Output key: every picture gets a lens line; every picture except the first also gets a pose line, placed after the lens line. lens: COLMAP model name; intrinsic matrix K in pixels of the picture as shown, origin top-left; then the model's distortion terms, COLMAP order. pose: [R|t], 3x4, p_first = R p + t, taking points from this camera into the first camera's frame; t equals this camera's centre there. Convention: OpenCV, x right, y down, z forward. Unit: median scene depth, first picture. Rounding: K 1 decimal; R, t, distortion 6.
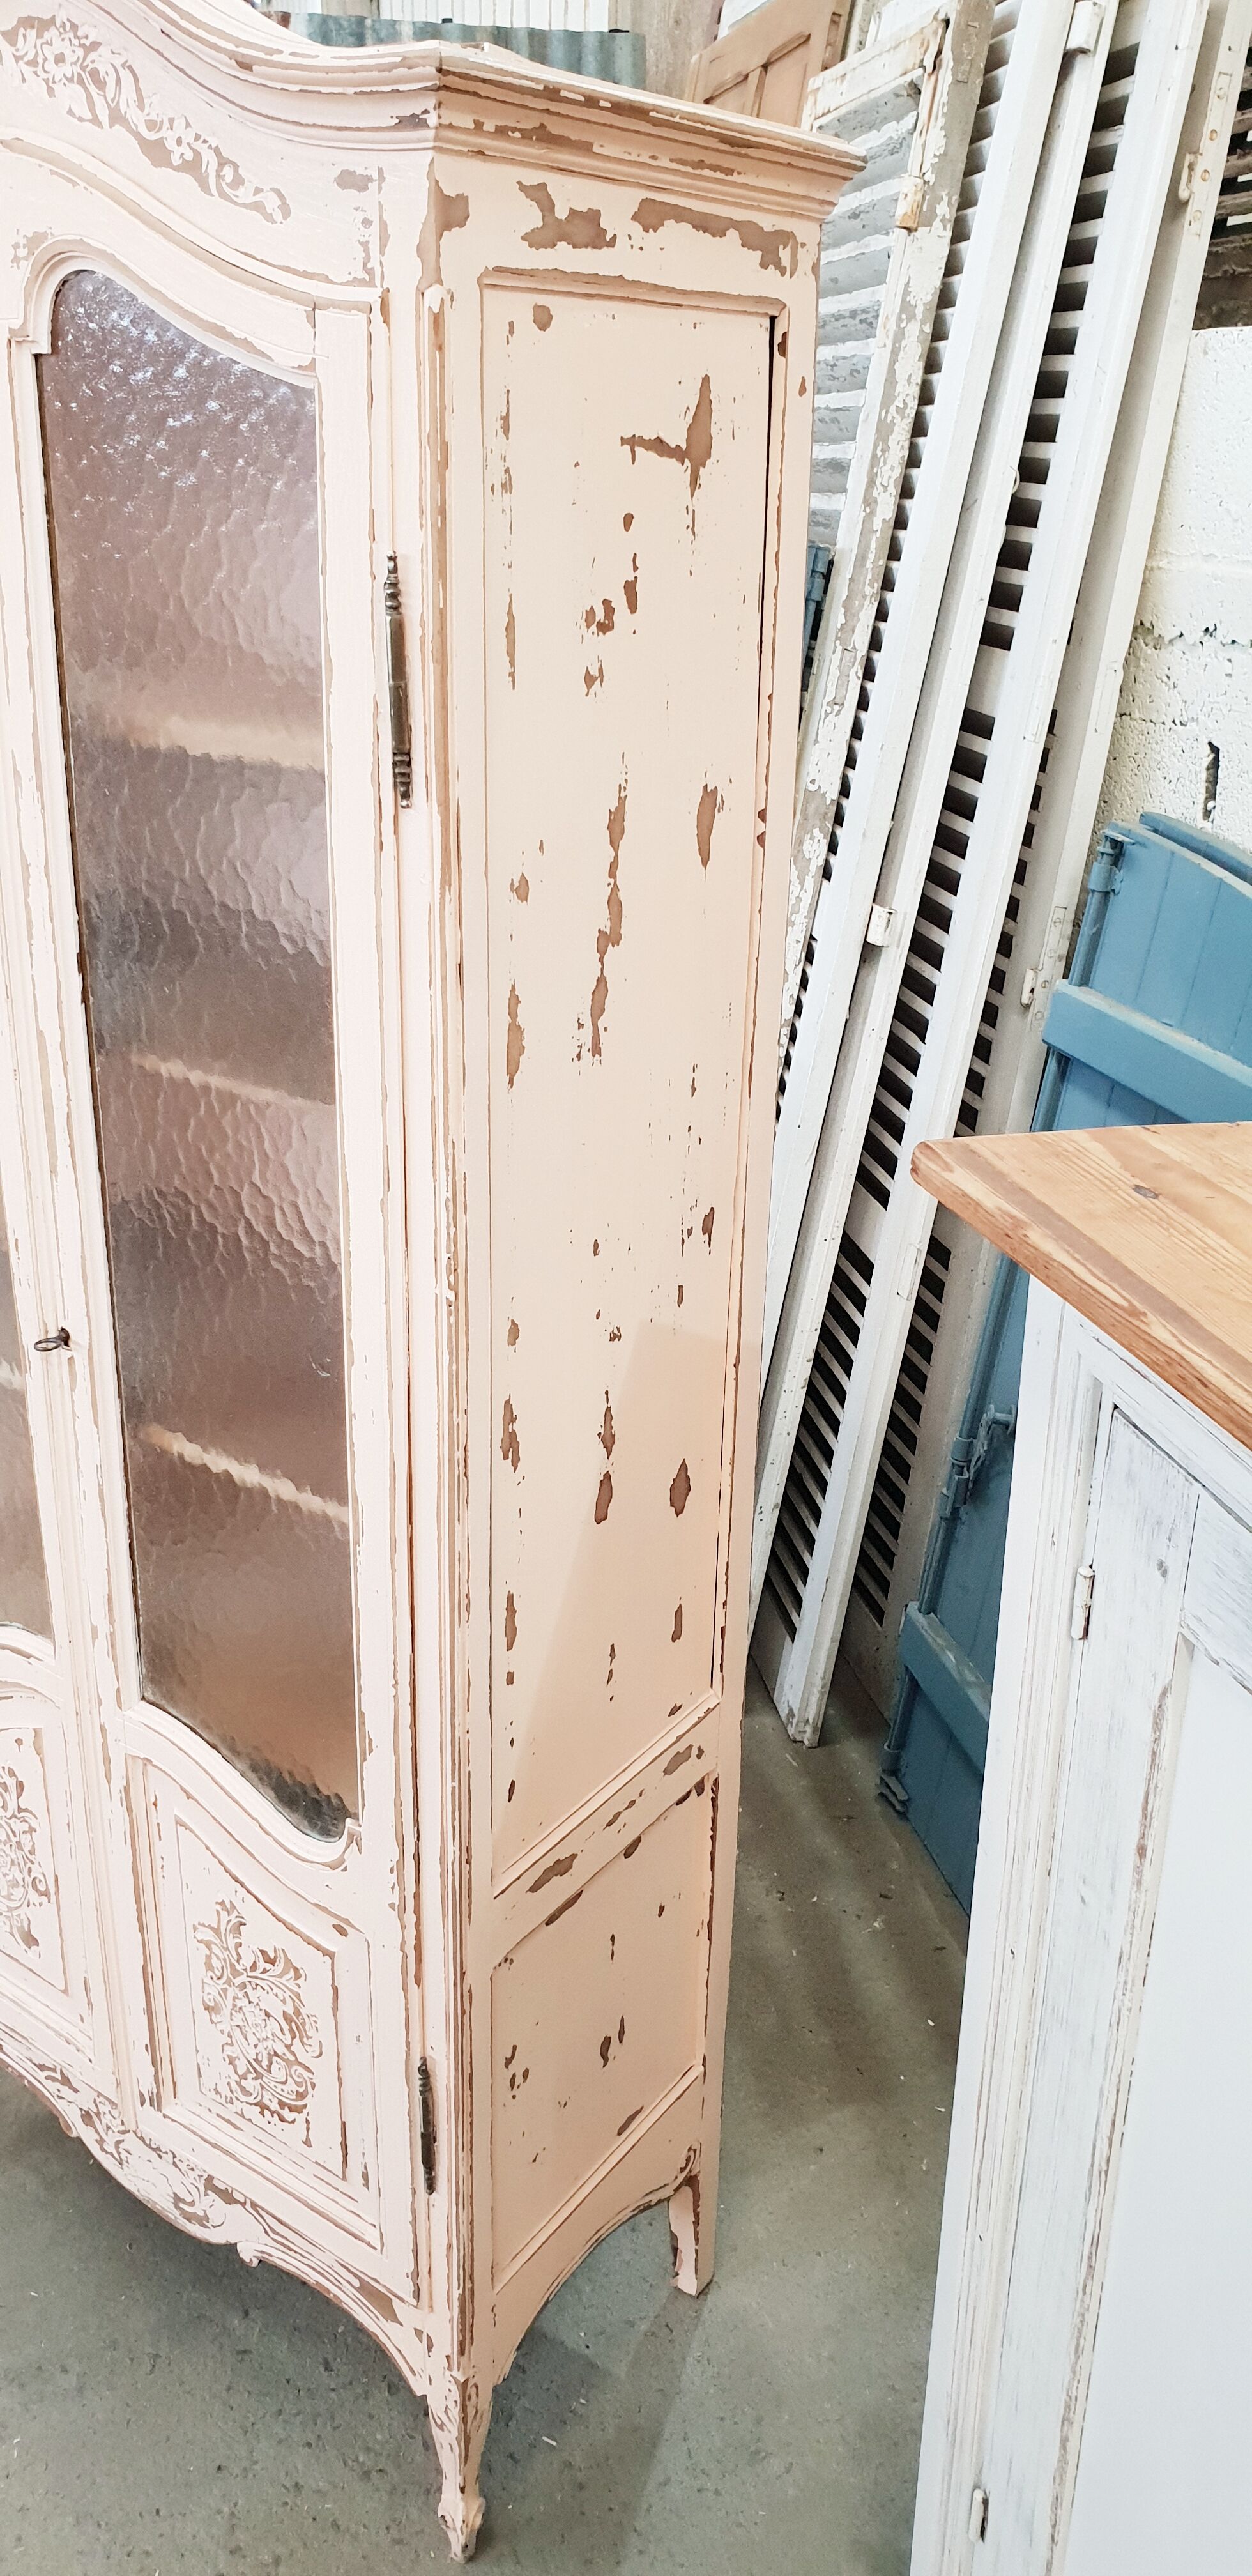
lens RADIAL K [[2020.2, 0, 634.1], [0, 2020.2, 1277.0], [0, 0, 1]] dist [0.015895, 0.008022]
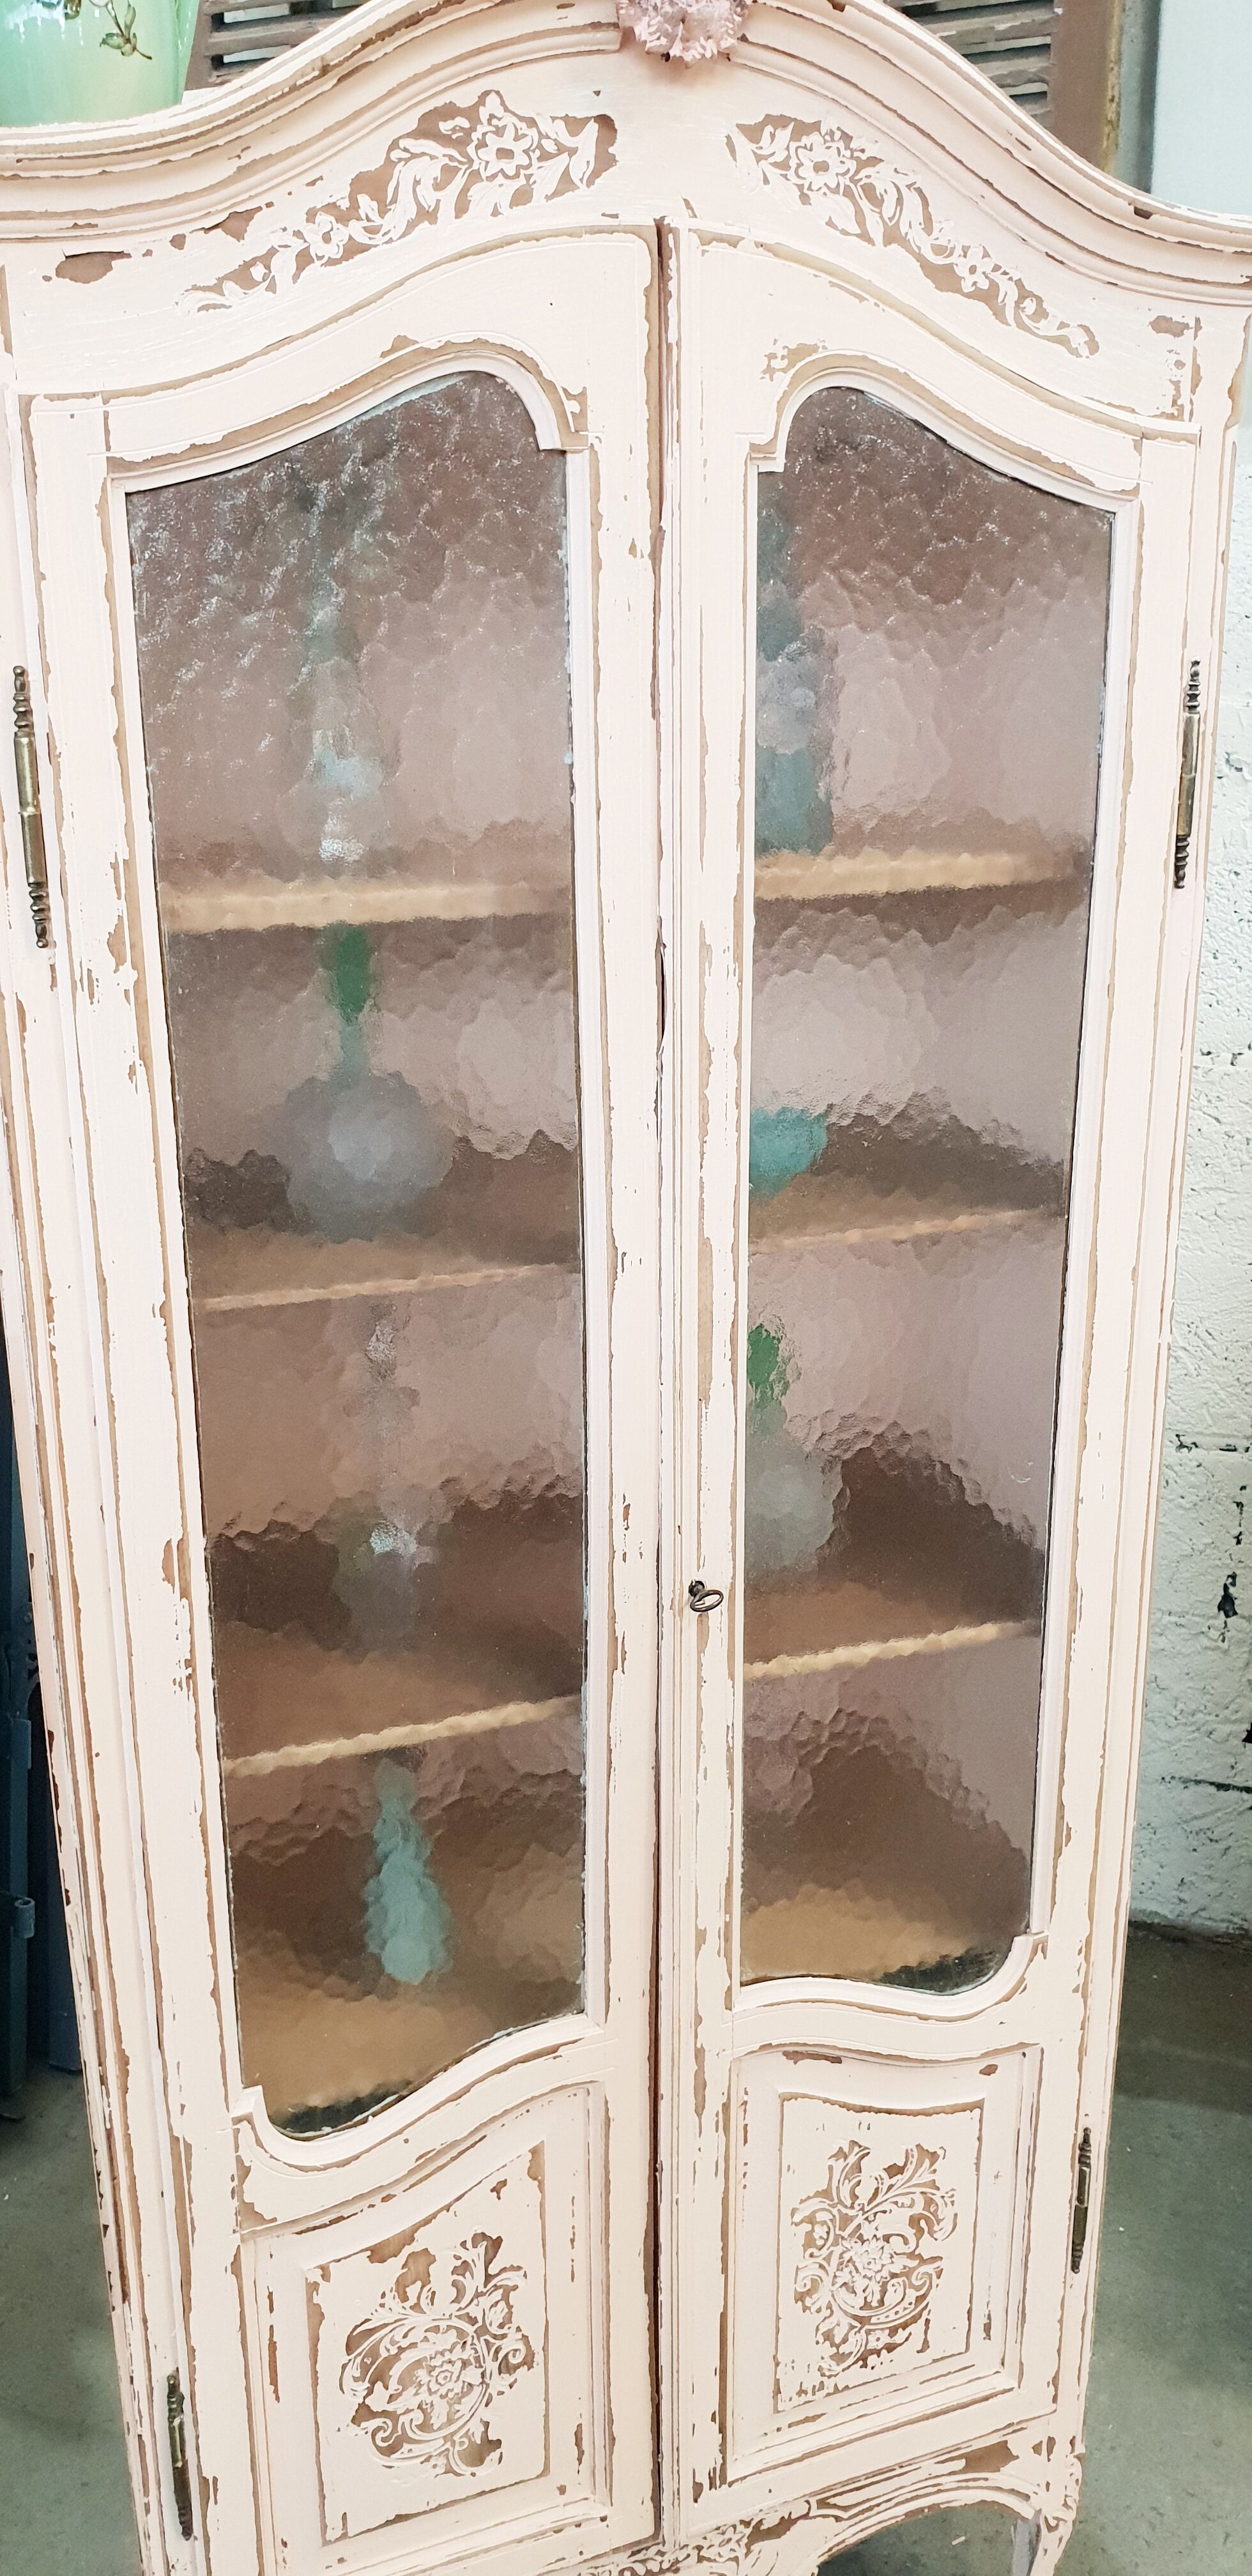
lens RADIAL K [[2020.2, 0, 640.3], [0, 2020.2, 1304.0], [0, 0, 1]] dist [0.015895, 0.008022]
pose [[0.568949, -0.277220, 0.774239, -1.198629], [0.338180, 0.937051, 0.087004, -0.218564], [-0.749621, 0.212332, 0.626884, 0.589800]]
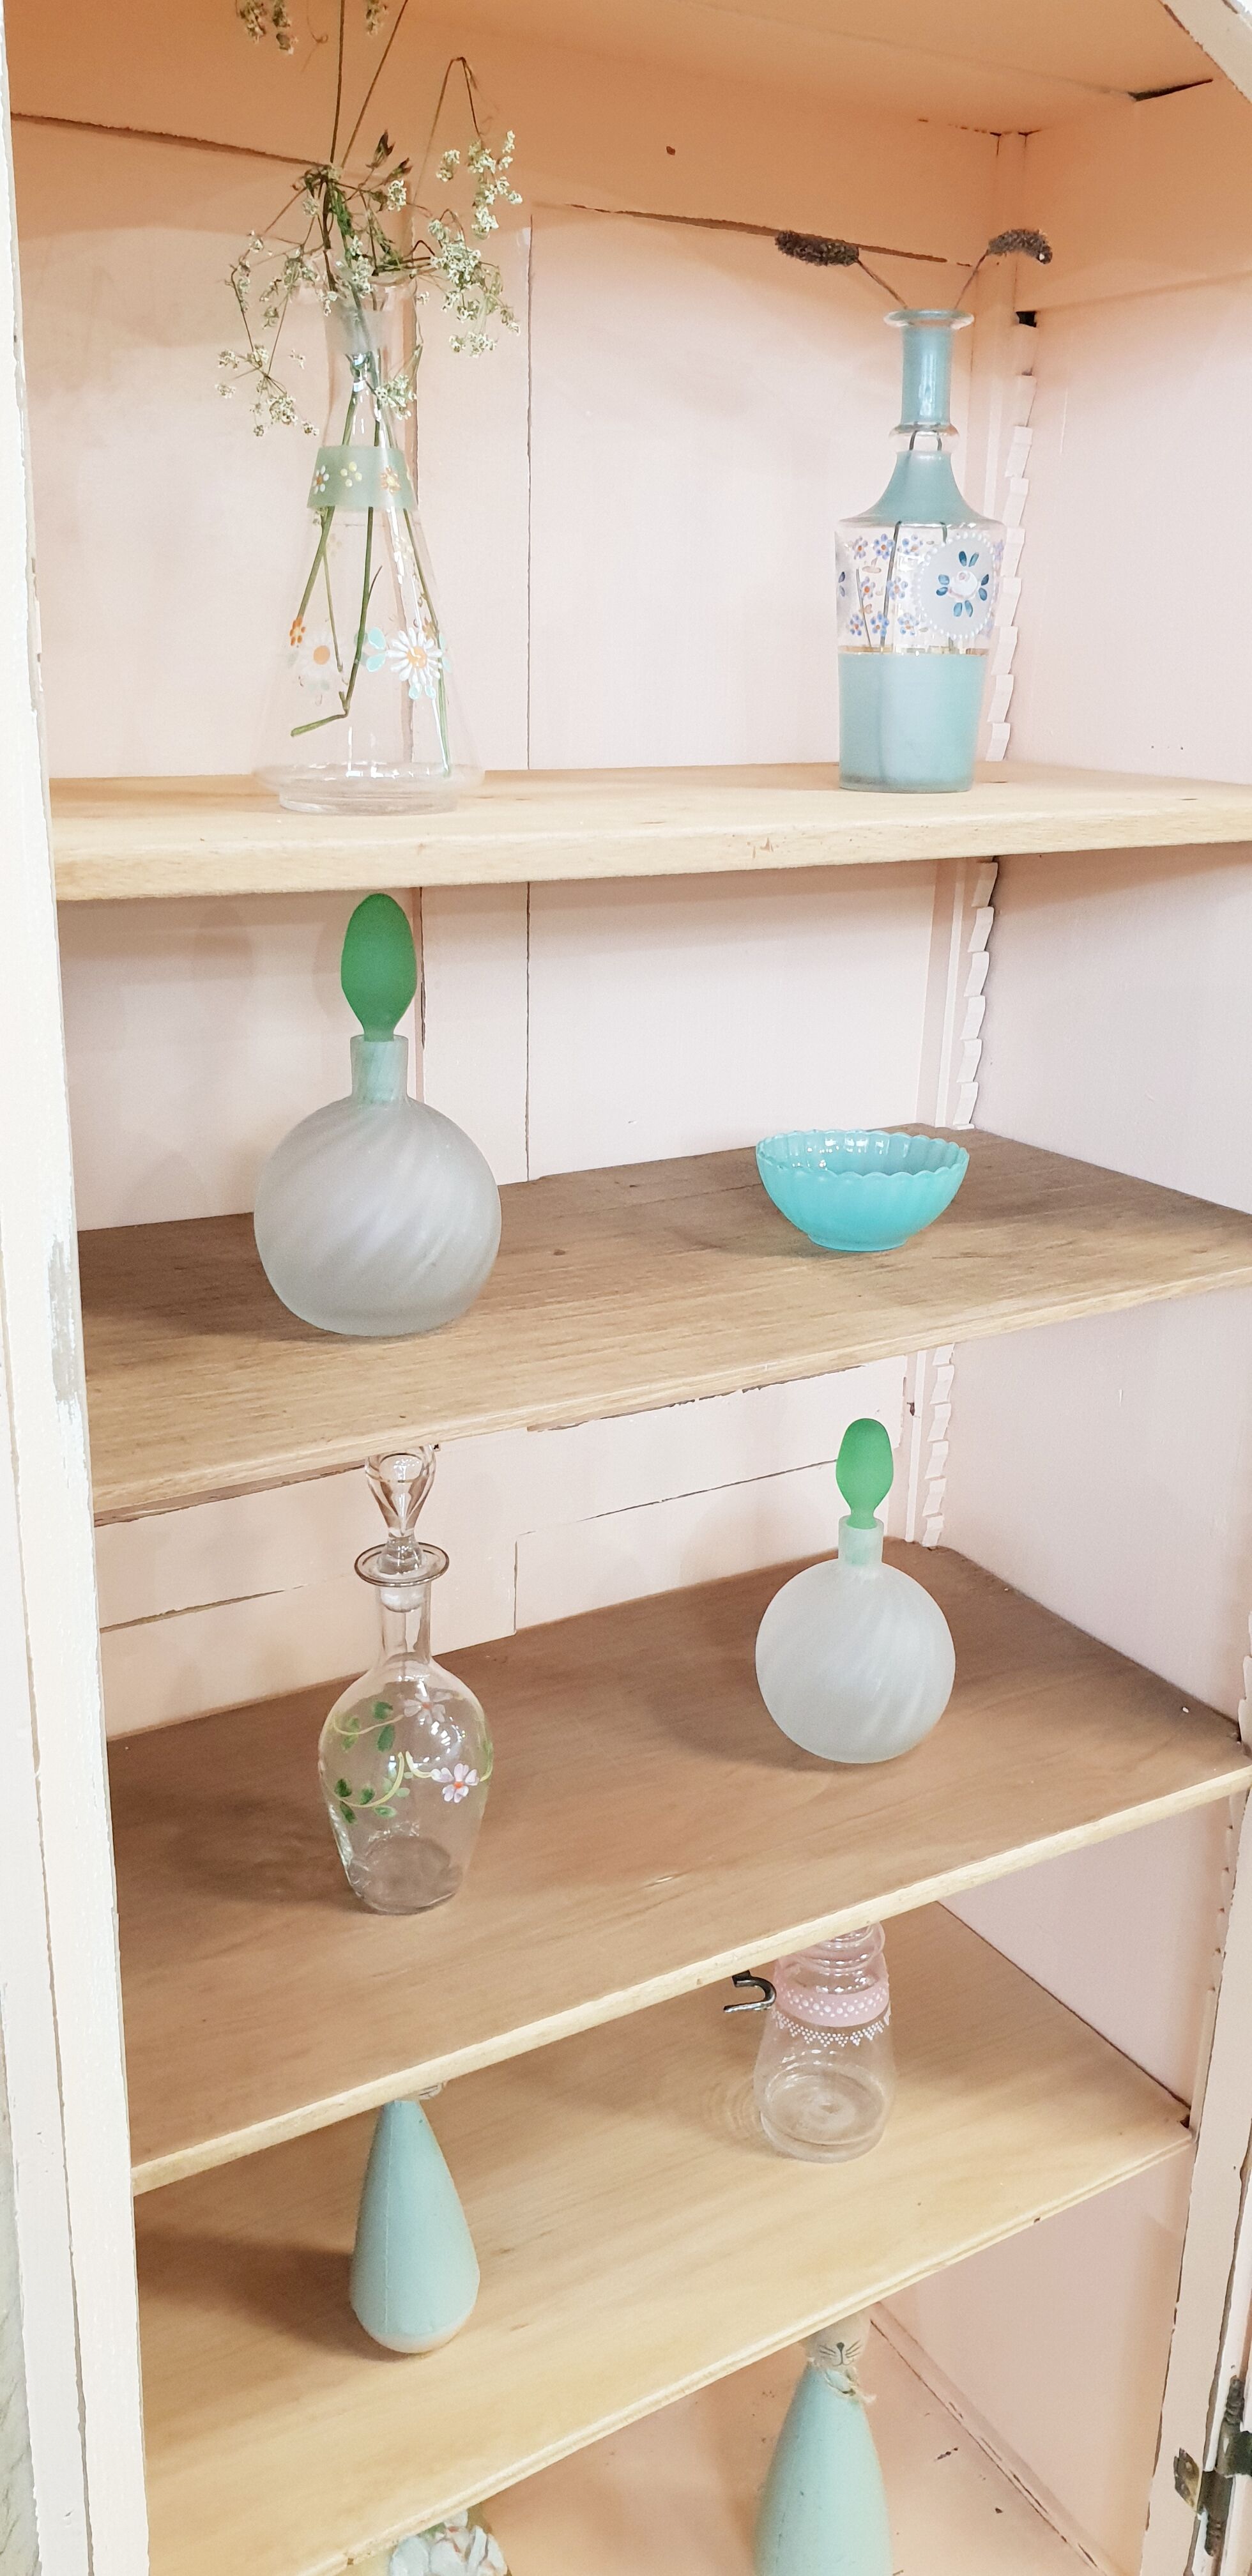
lens RADIAL K [[2020.2, 0, 635.9], [0, 2020.2, 1281.6], [0, 0, 1]] dist [0.015895, 0.008022]
pose [[0.375076, -0.297413, 0.877988, -1.045059], [0.342476, 0.924585, 0.166891, -0.329649], [-0.861411, 0.238093, 0.448647, 0.973664]]
